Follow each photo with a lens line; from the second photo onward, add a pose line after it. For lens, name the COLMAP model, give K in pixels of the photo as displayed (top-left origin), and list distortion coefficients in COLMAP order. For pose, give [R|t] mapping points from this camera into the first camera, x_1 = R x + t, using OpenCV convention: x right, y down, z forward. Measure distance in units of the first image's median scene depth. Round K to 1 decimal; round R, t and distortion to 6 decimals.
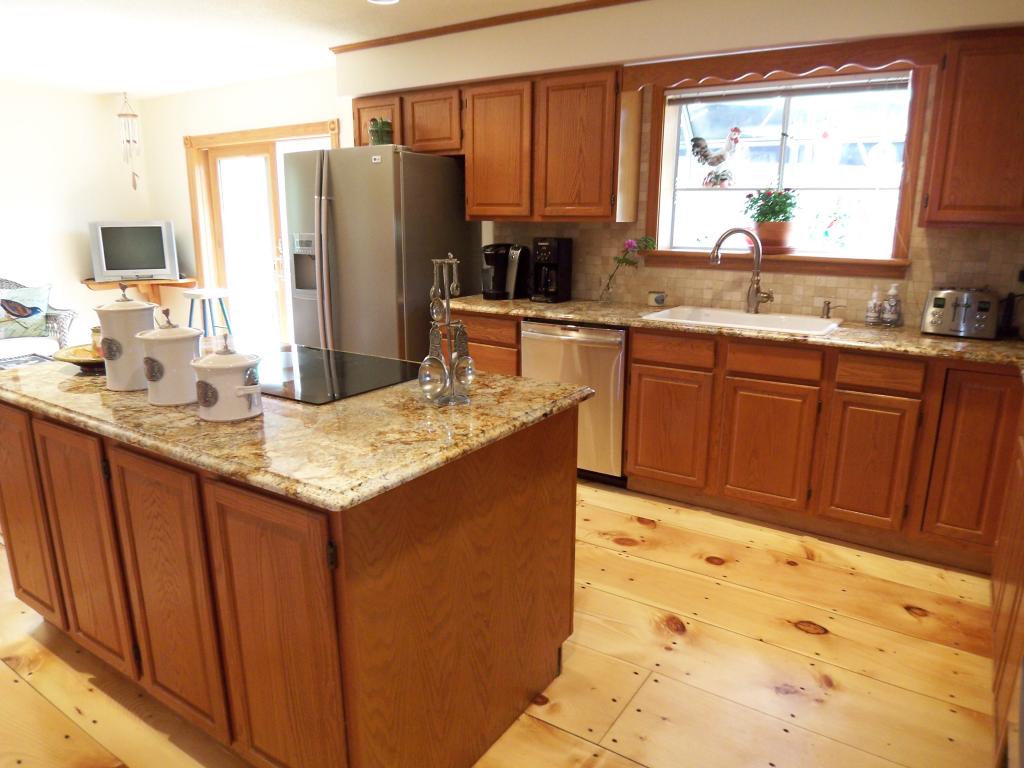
lens RADIAL K [[690.3, 0, 512.7], [0, 690.3, 392.4], [0, 0, 1]] dist [-0.010357, -0.042425]
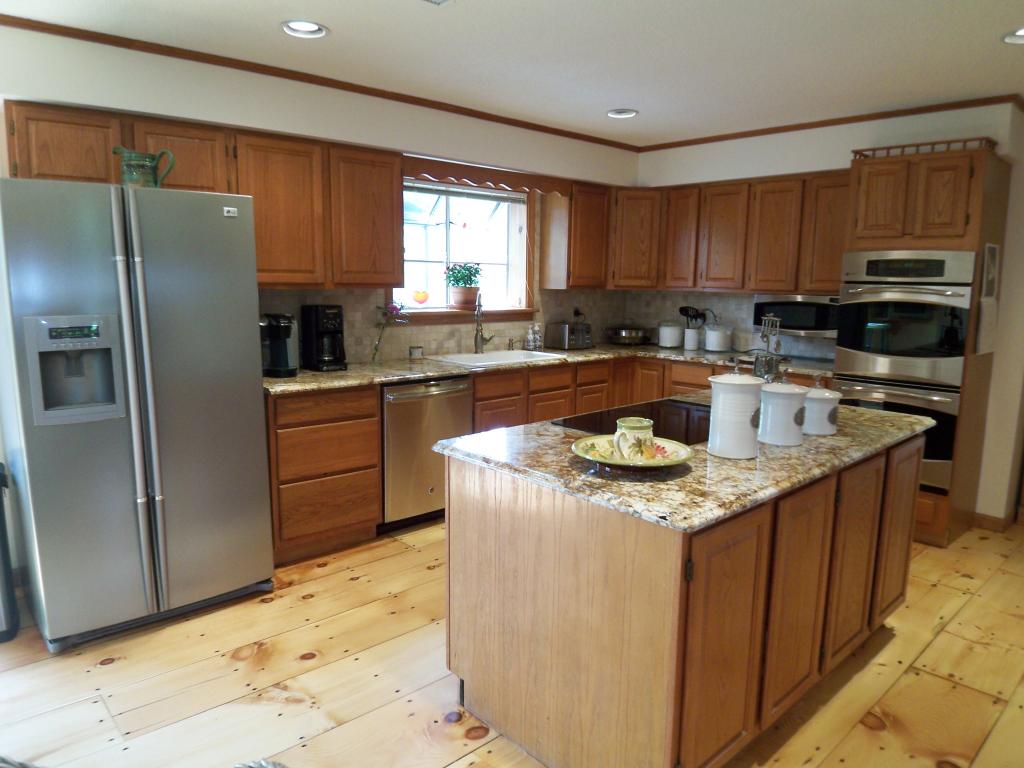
lens RADIAL K [[690.3, 0, 512.7], [0, 690.3, 392.4], [0, 0, 1]] dist [-0.010357, -0.042425]
pose [[0.246270, -0.157866, 0.956258, -0.941536], [0.232630, 0.967431, 0.099800, -0.161023], [-0.940869, 0.197876, 0.274974, 0.581452]]
